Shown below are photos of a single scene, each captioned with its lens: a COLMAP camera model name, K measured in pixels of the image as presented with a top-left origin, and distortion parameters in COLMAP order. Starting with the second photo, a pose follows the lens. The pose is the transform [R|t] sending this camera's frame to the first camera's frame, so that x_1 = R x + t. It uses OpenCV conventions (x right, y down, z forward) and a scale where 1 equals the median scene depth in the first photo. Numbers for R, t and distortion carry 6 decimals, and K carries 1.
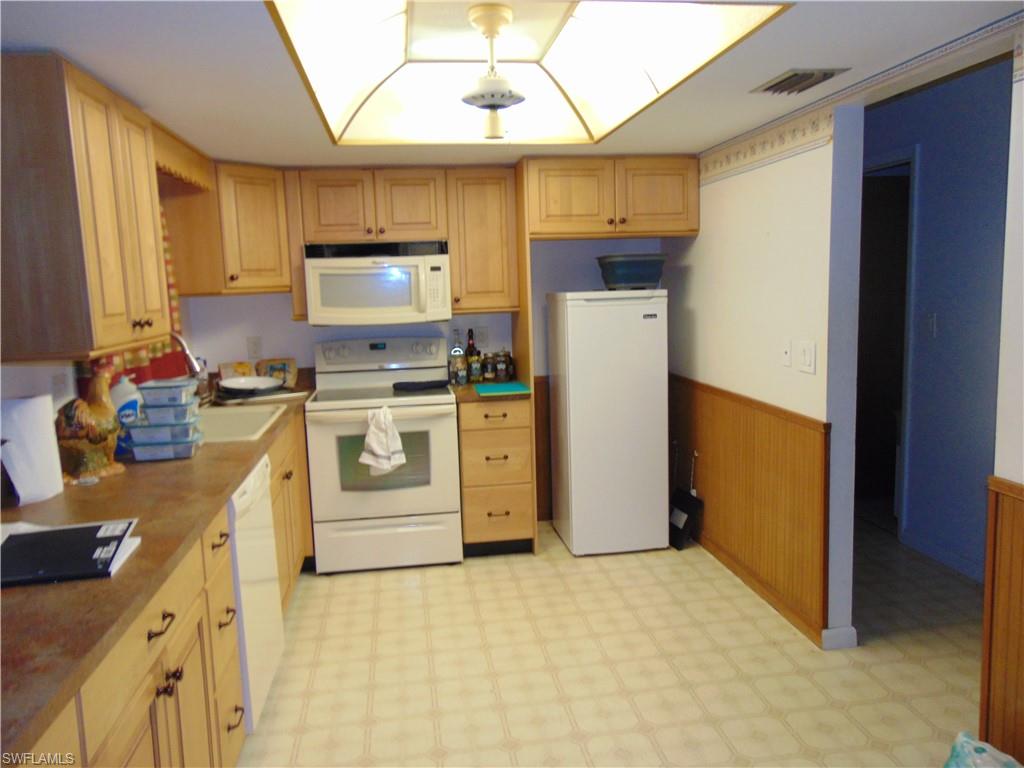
lens RADIAL K [[764.4, 0, 515.5], [0, 764.4, 381.6], [0, 0, 1]] dist [-0.024172, 0.051942]
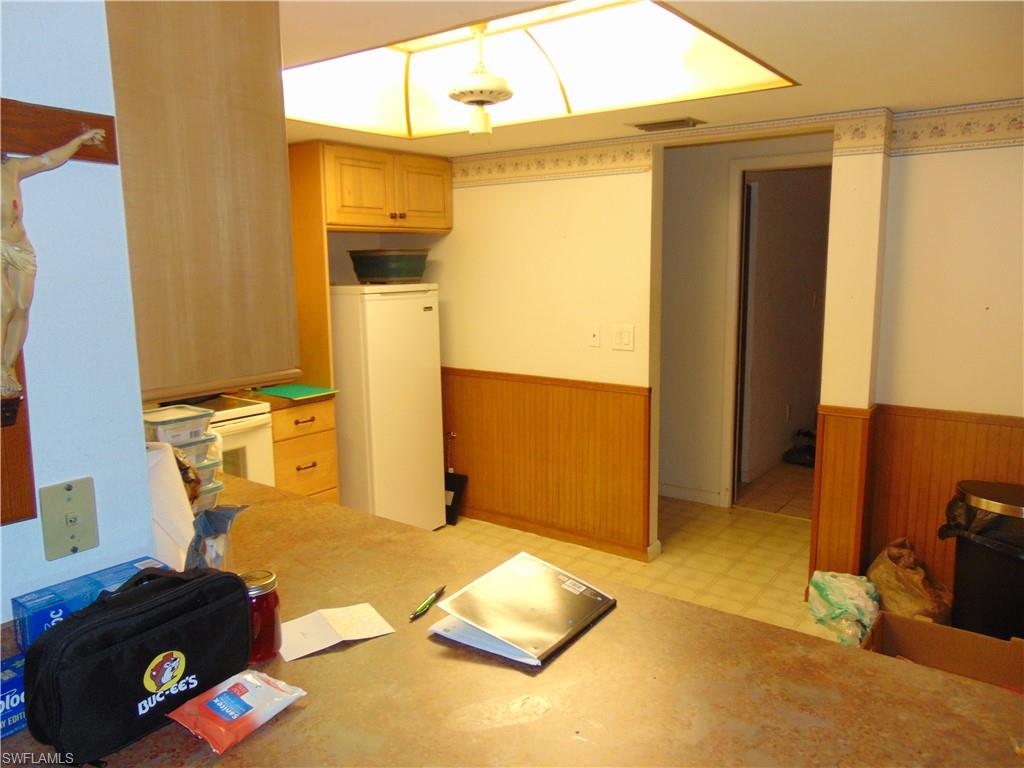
lens RADIAL K [[764.4, 0, 515.0], [0, 764.4, 382.8], [0, 0, 1]] dist [-0.024172, 0.051942]
pose [[0.712500, -0.088999, 0.696005, -0.489144], [0.079851, 0.995764, 0.045586, -0.023262], [-0.697114, 0.023097, 0.716588, 0.170009]]
